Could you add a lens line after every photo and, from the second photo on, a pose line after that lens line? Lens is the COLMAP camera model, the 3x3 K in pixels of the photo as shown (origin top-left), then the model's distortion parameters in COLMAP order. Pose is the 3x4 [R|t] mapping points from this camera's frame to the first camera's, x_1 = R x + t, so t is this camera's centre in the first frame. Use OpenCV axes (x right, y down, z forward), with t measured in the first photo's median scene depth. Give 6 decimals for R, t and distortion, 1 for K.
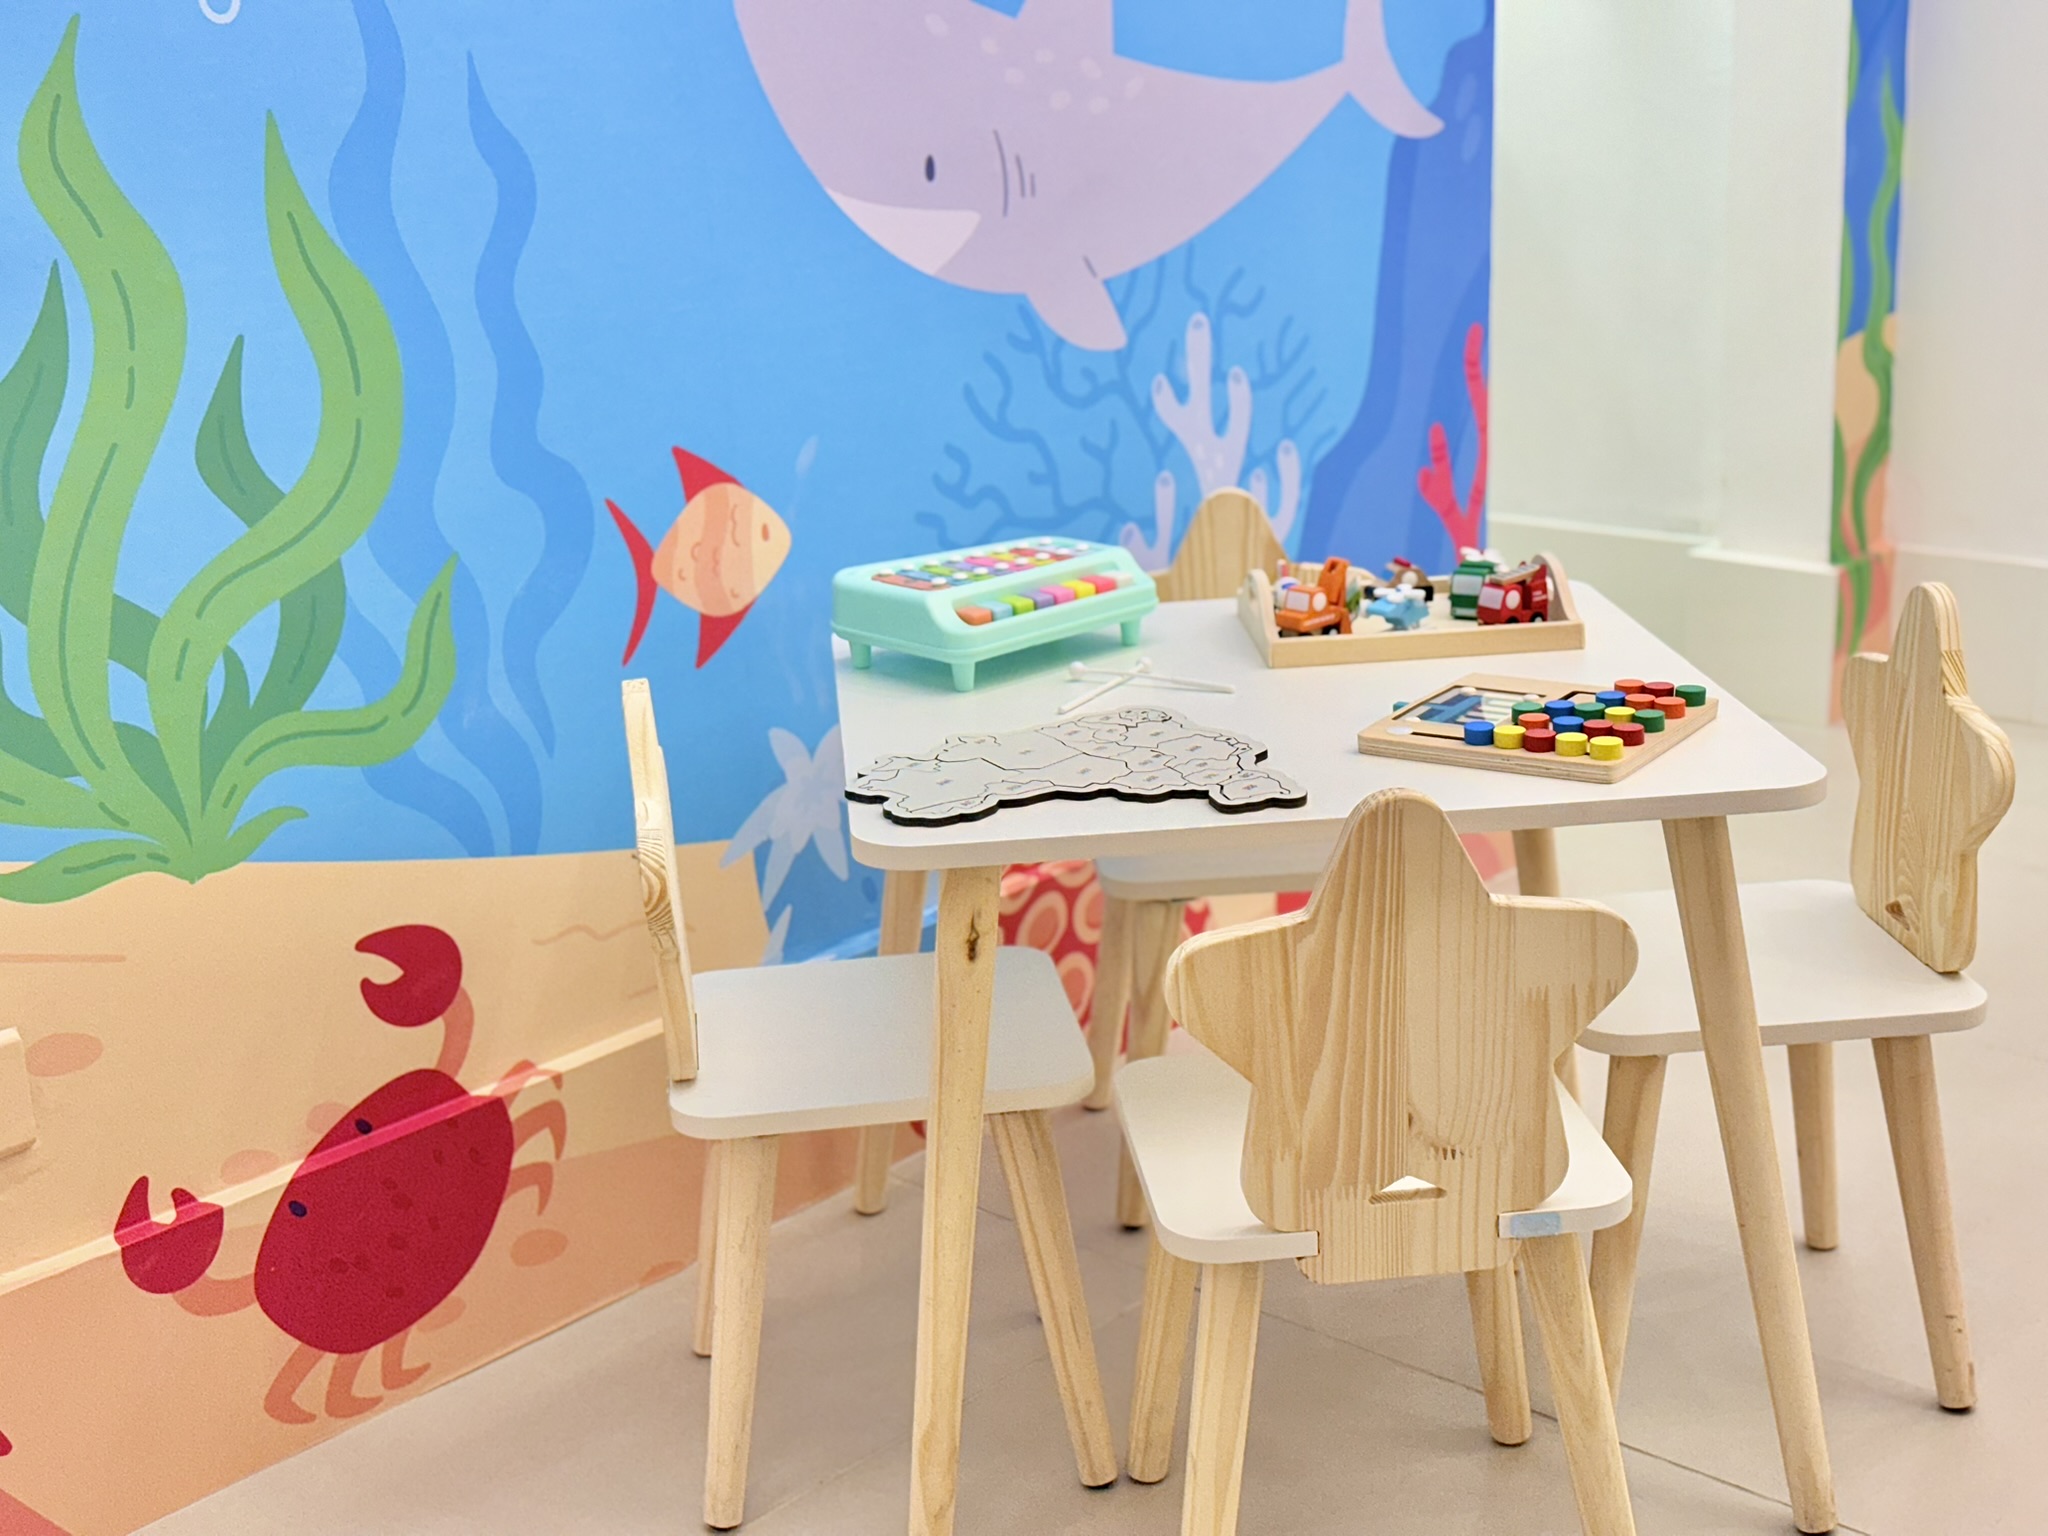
lens RADIAL K [[2902.4, 0, 1024.0], [0, 2902.4, 768.0], [0, 0, 1]] dist [0.206475, -0.462723]
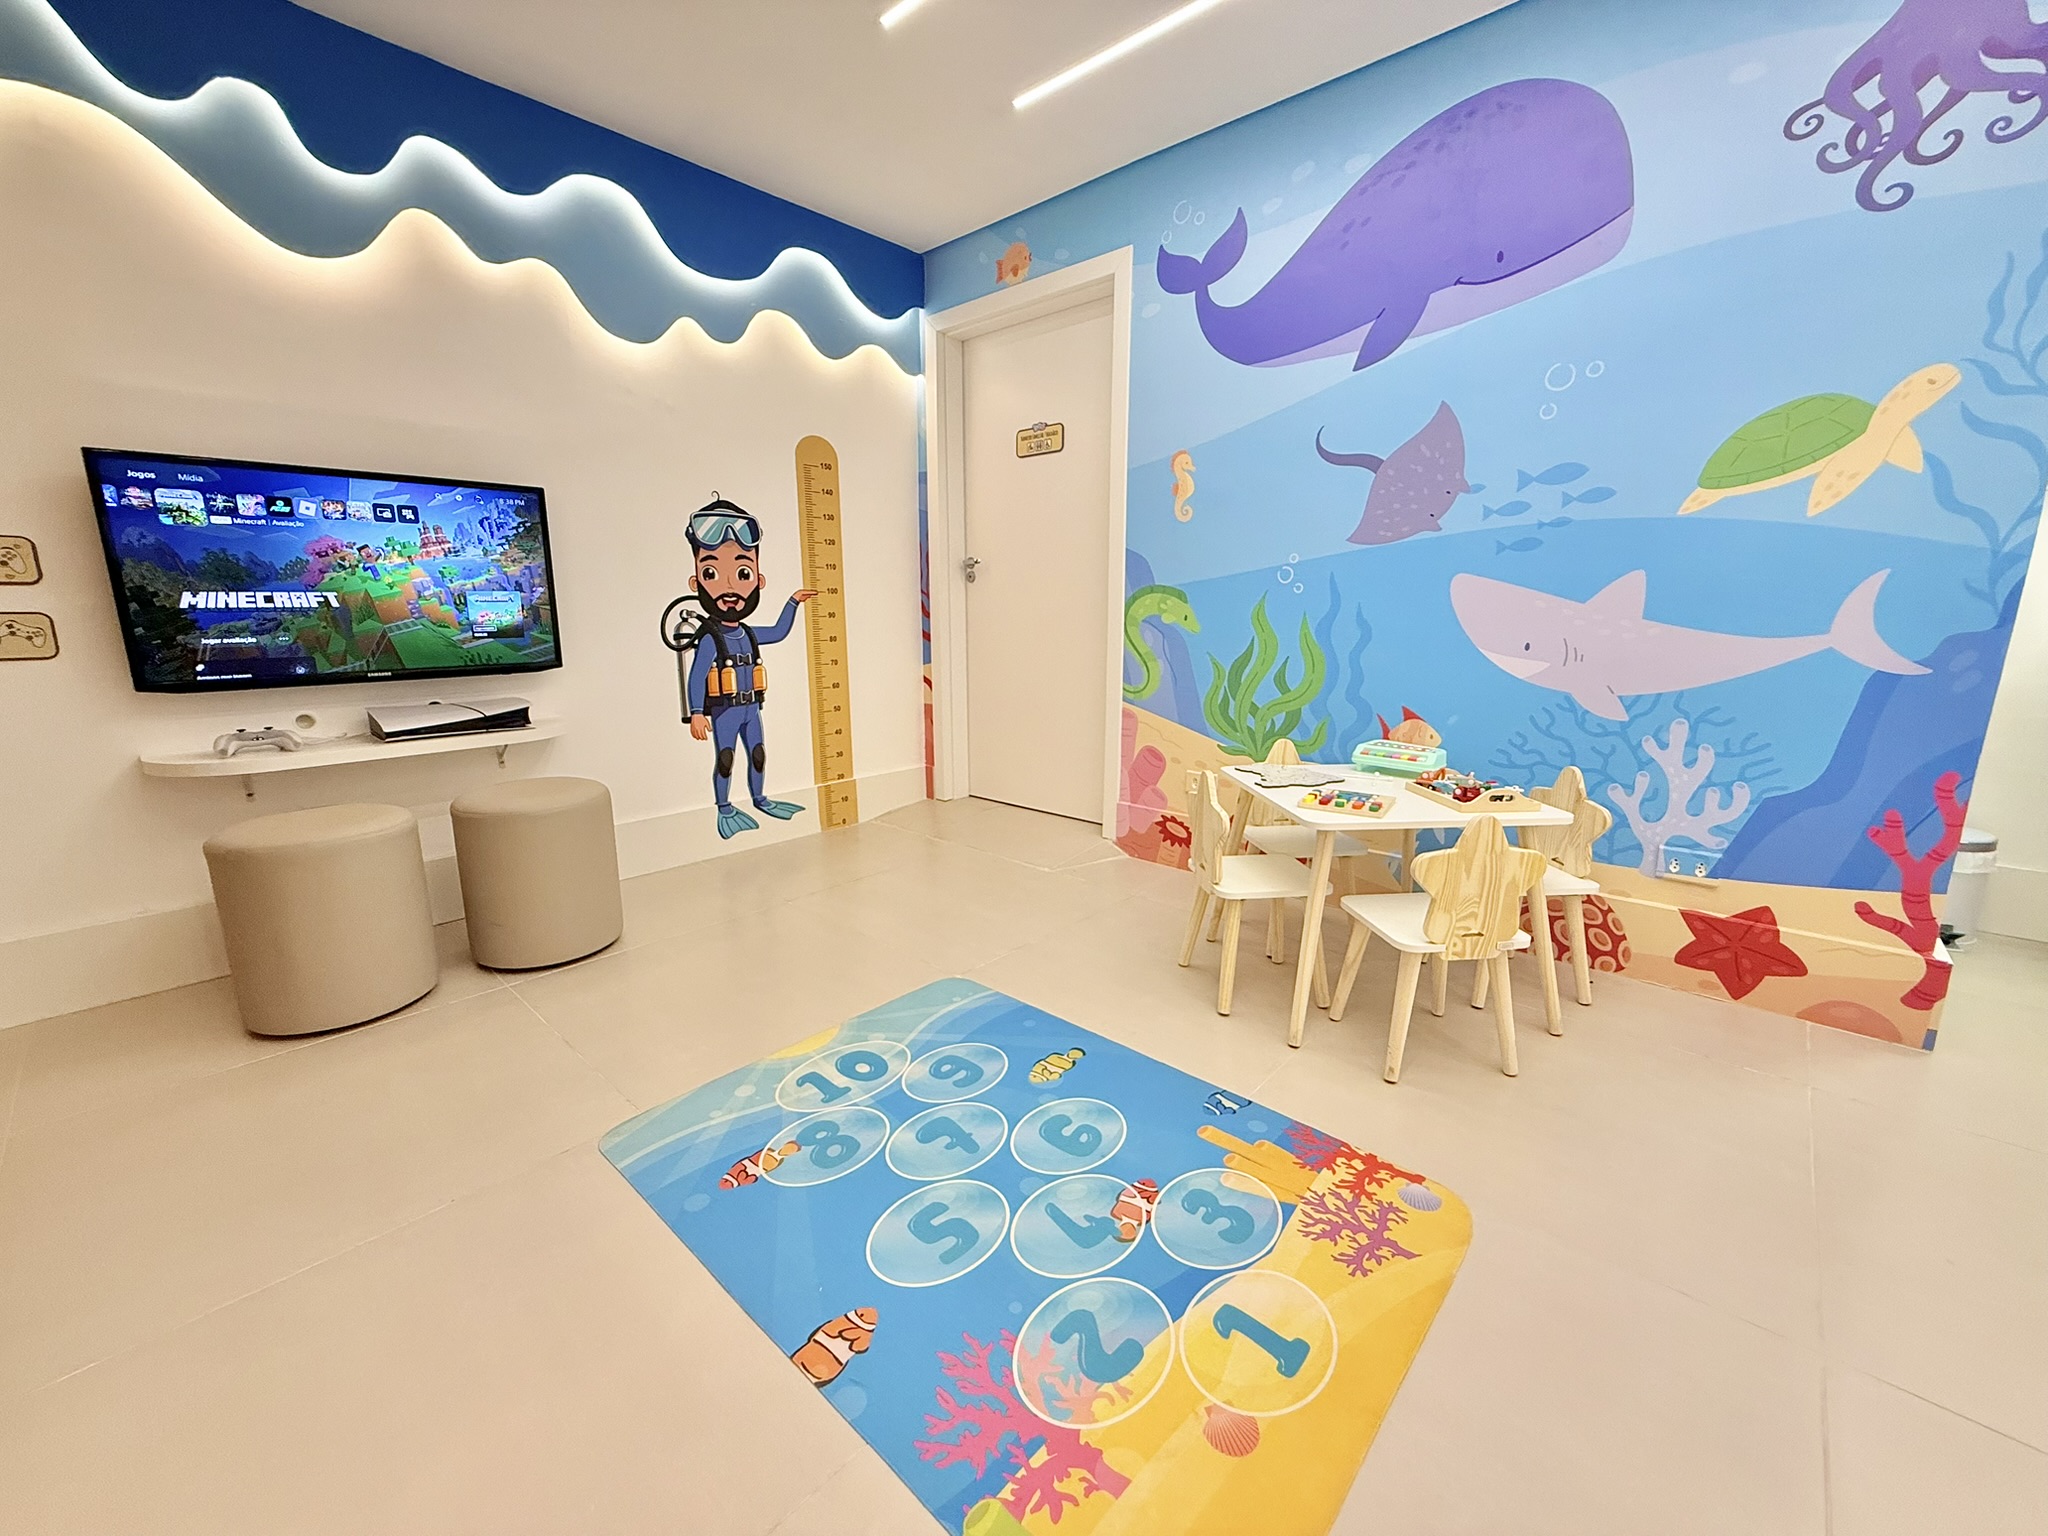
lens RADIAL K [[816.0, 0, 1020.6], [0, 816.0, 770.5], [0, 0, 1]] dist [-0.000578, -0.000535]
pose [[0.001474, 0.246763, -0.969075, 0.809178], [-0.276170, 0.931487, 0.236772, -0.126786], [0.961108, 0.267281, 0.069522, 0.405794]]
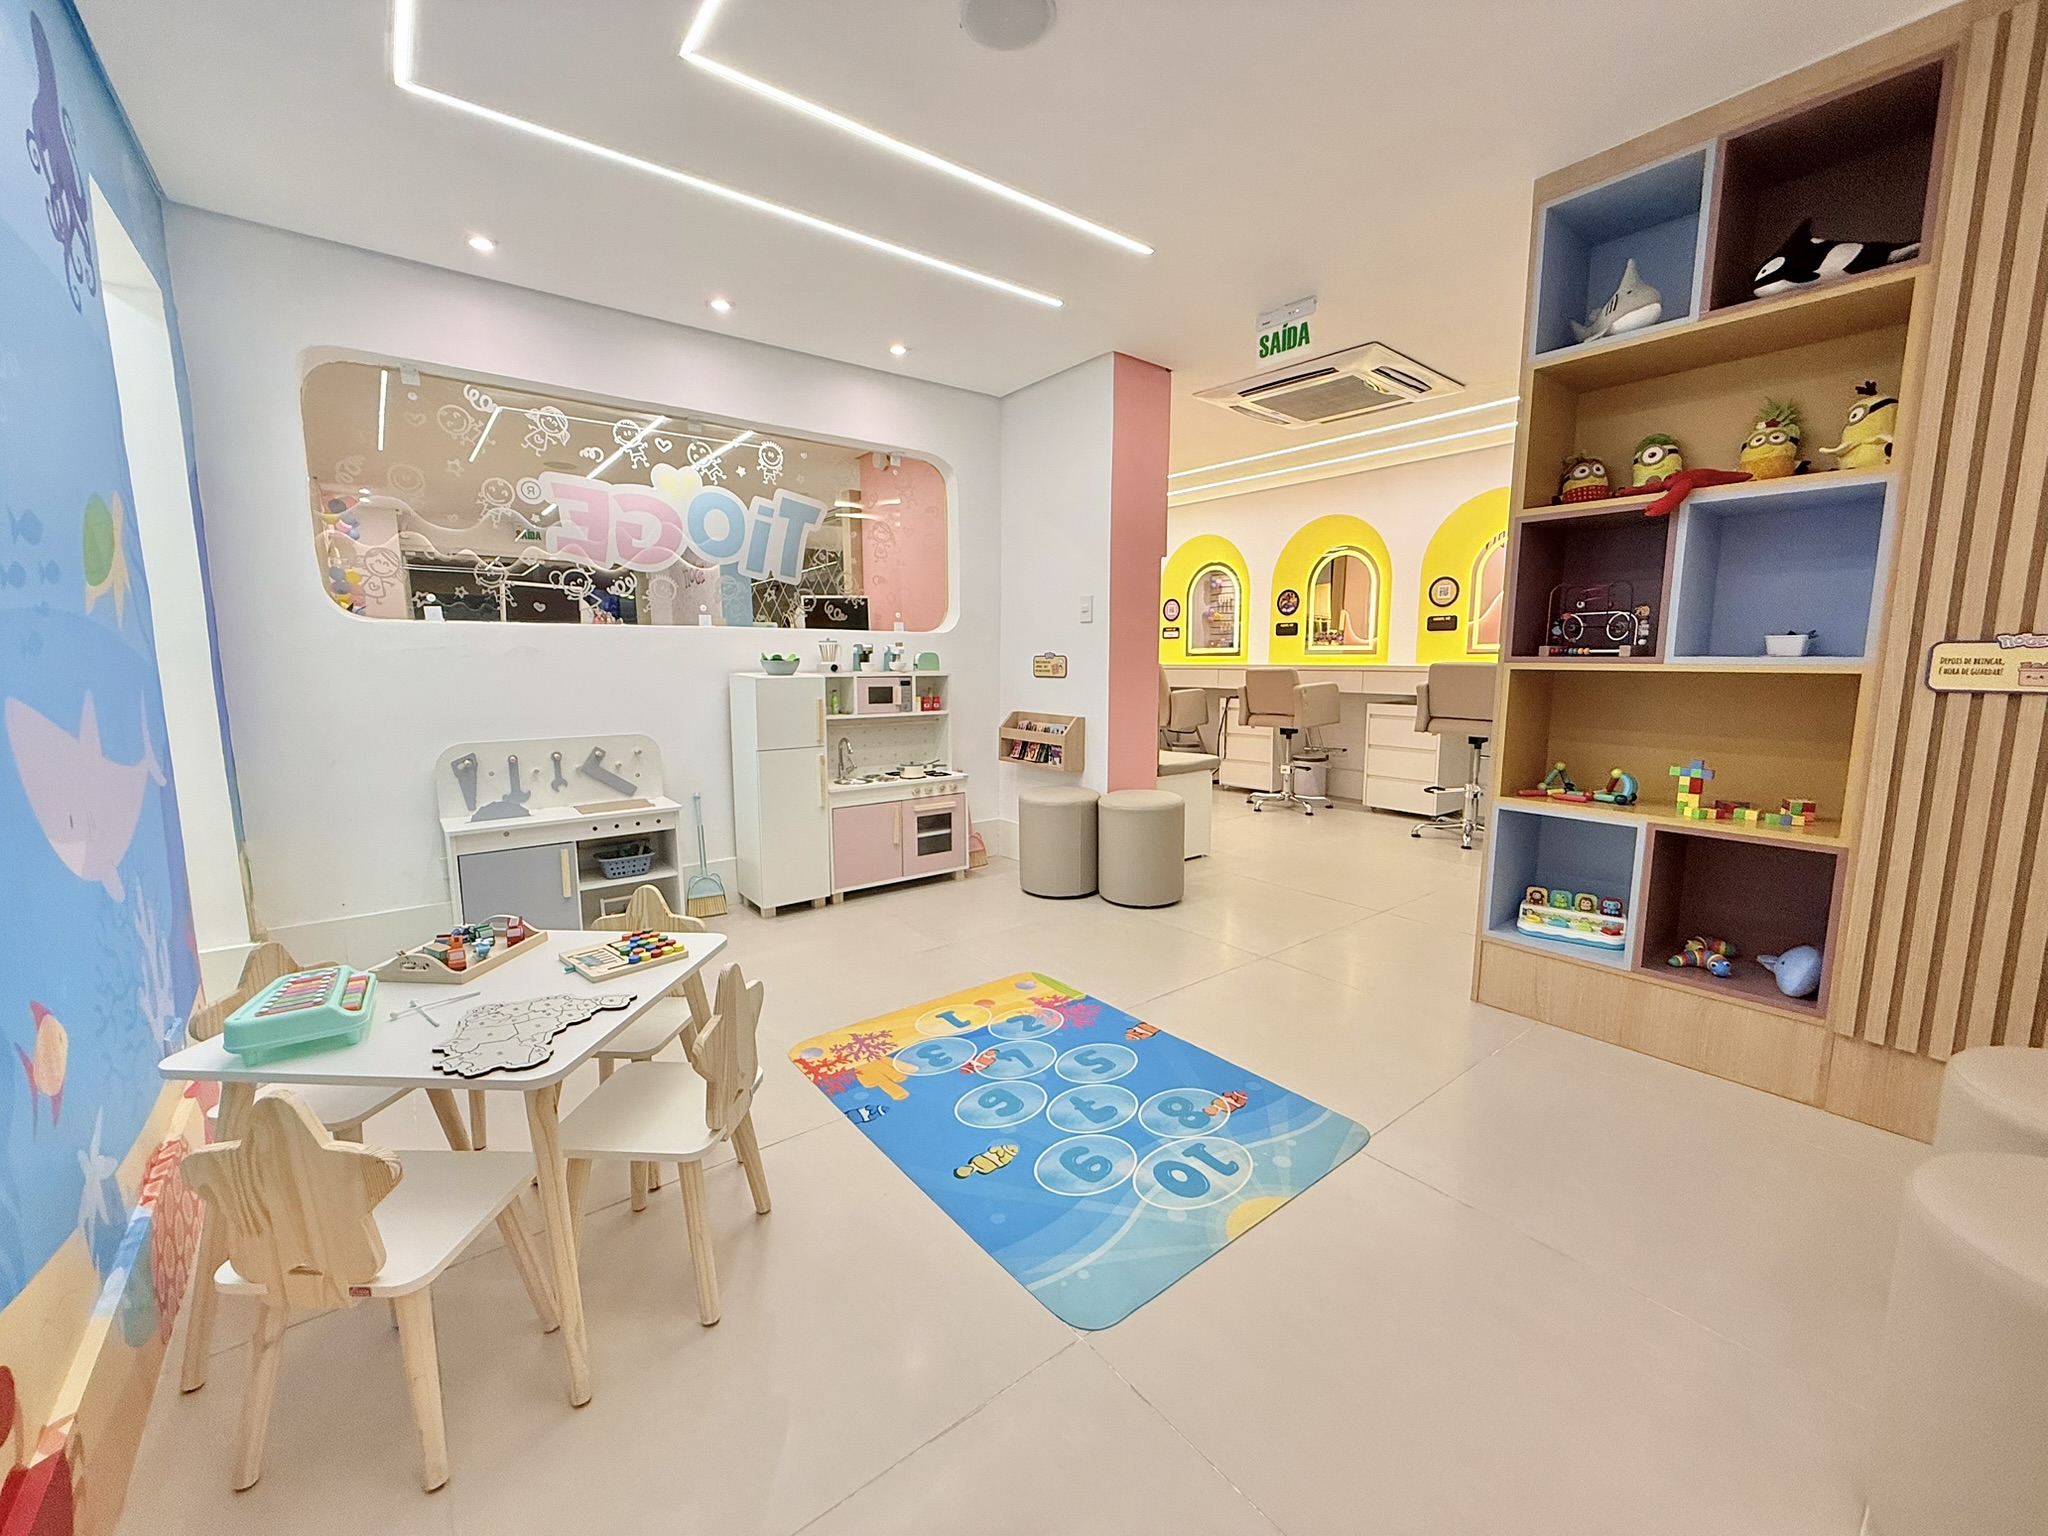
lens RADIAL K [[816.0, 0, 1020.6], [0, 816.0, 770.5], [0, 0, 1]] dist [-0.000578, -0.000535]
pose [[0.161276, -0.091010, 0.982704, -0.410892], [0.270145, 0.961780, 0.044738, -0.091091], [-0.949216, 0.258257, 0.179698, 0.312026]]
